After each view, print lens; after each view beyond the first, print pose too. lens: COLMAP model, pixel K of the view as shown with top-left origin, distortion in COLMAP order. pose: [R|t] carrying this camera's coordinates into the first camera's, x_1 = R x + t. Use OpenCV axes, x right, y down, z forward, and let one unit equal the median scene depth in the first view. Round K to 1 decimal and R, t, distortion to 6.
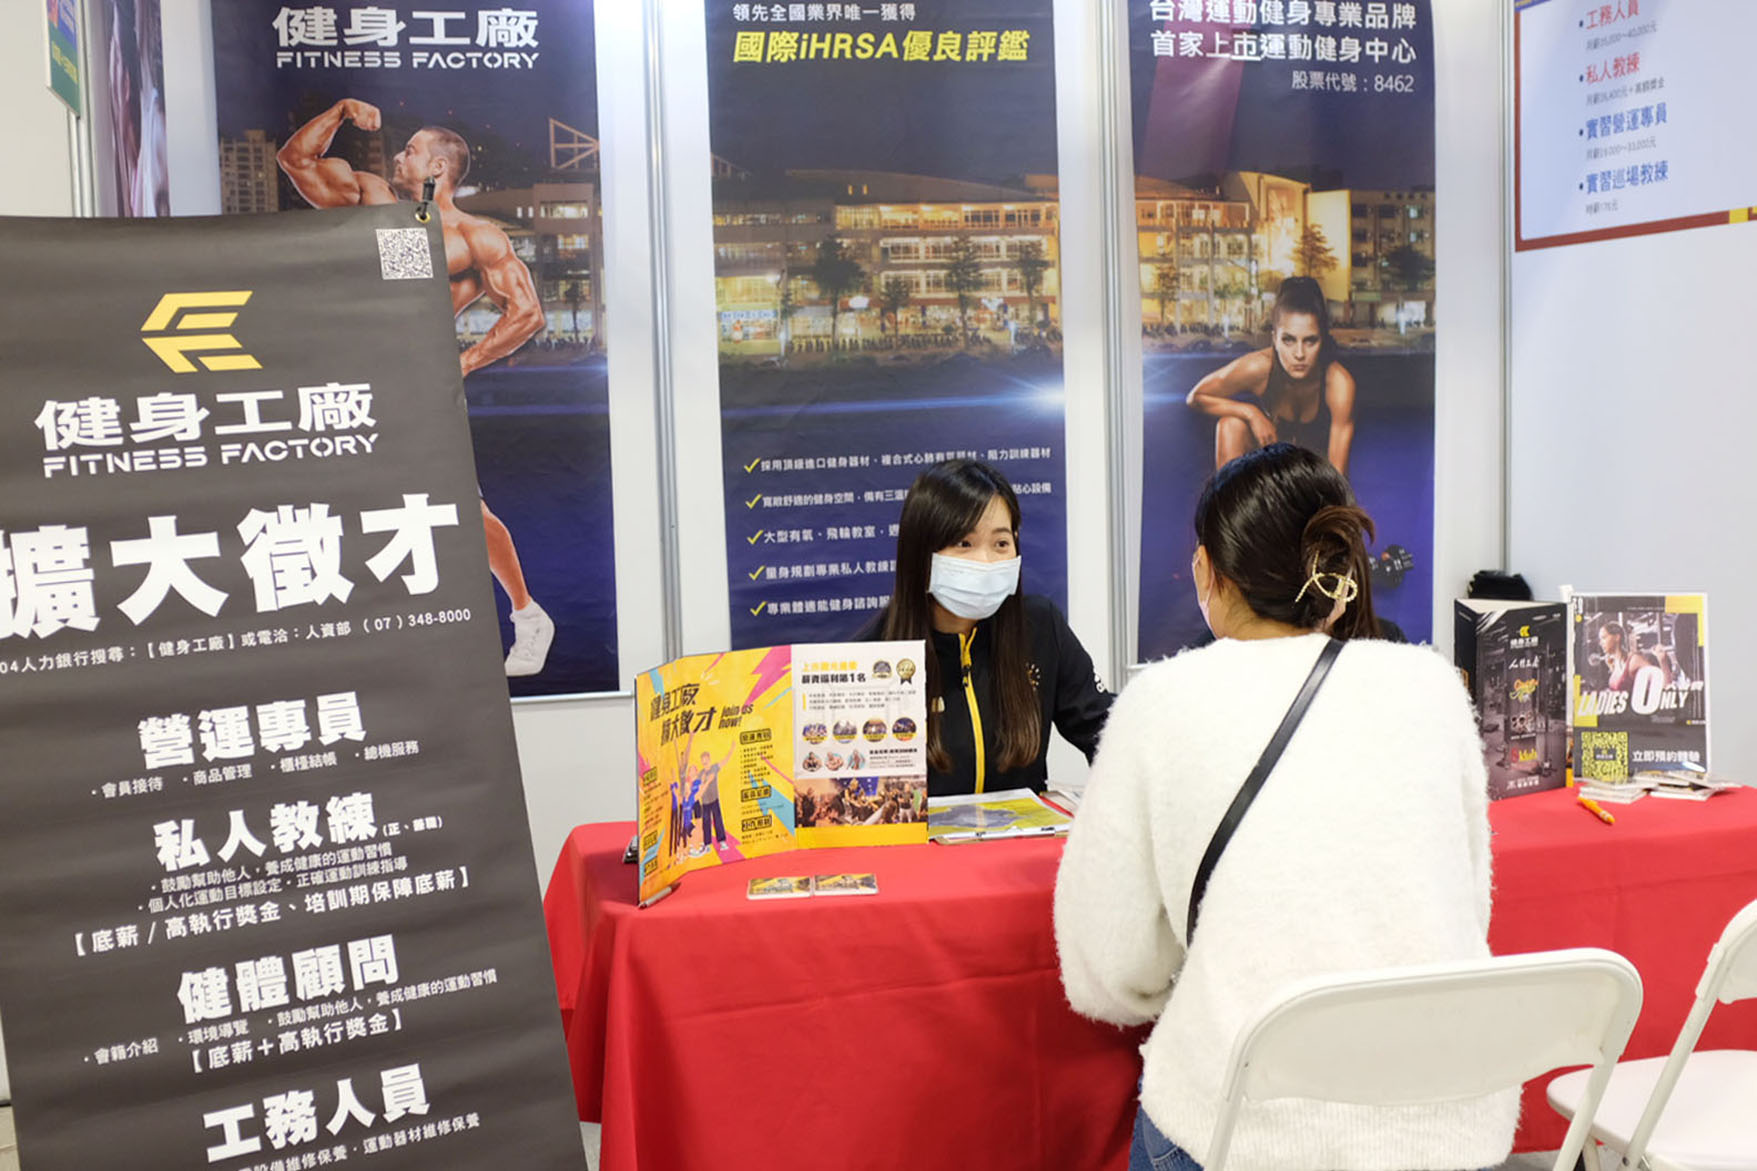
lens RADIAL K [[1810.0, 0, 966.4], [0, 1810.0, 619.0], [0, 0, 1]] dist [-0.104731, 0.150503]
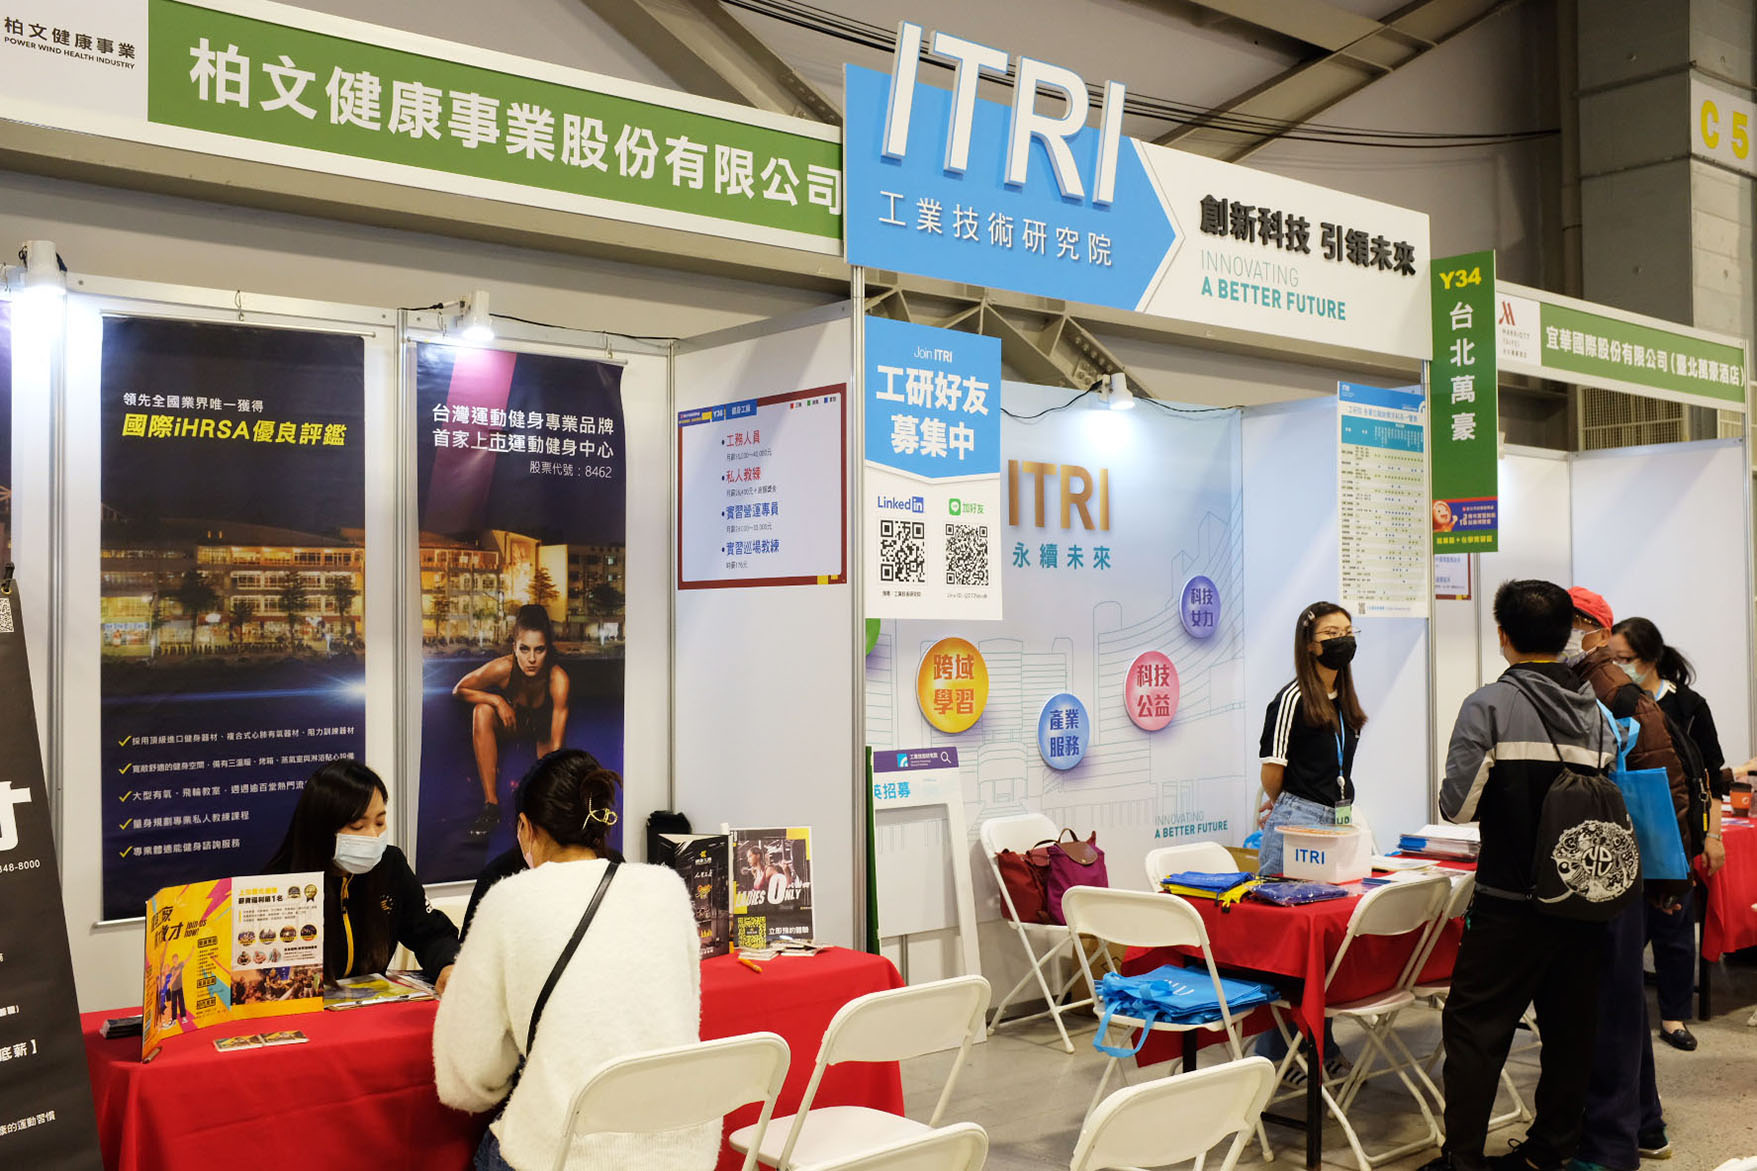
lens RADIAL K [[1810.0, 0, 966.4], [0, 1810.0, 619.0], [0, 0, 1]] dist [-0.104731, 0.150503]
pose [[0.879325, 0.029619, 0.475301, -0.197945], [0.028289, 0.993053, -0.114219, -0.008666], [-0.475382, 0.113881, 0.872378, -0.416689]]
